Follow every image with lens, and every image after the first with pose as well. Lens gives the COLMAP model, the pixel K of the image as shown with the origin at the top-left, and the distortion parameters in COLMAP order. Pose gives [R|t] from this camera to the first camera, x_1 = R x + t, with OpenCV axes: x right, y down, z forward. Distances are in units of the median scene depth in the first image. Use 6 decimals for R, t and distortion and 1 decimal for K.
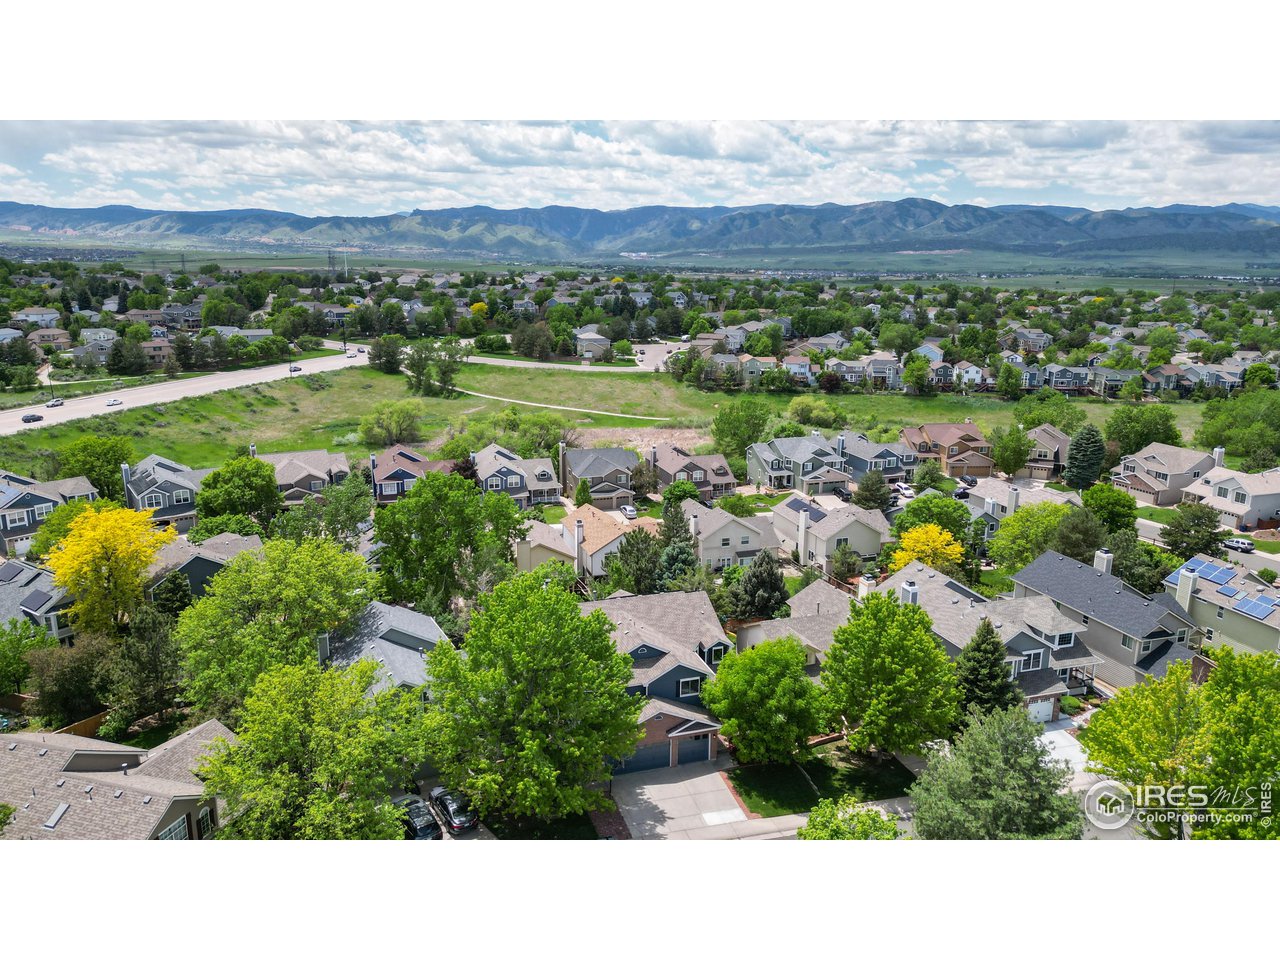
lens RADIAL K [[1065.7, 0, 640.0], [0, 1065.7, 480.0], [0, 0, 1]] dist [0.114930, -0.177840]
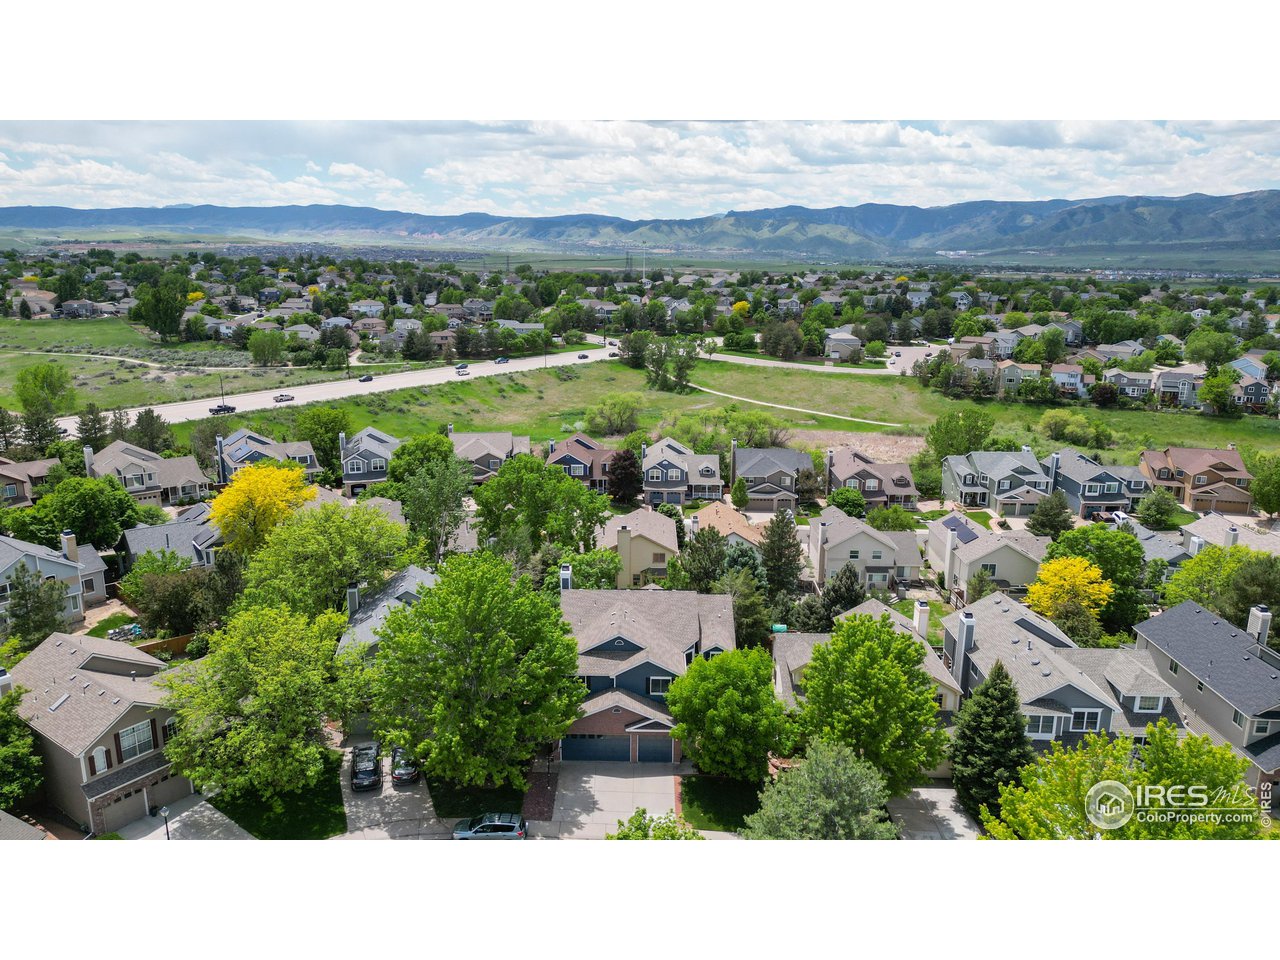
lens RADIAL K [[1065.7, 0, 640.0], [0, 1065.7, 480.0], [0, 0, 1]] dist [0.114930, -0.177840]
pose [[0.925909, 0.077875, -0.369633, 0.157738], [-0.078608, 0.996819, 0.013105, -0.003164], [0.369478, 0.016922, 0.929085, 0.029862]]
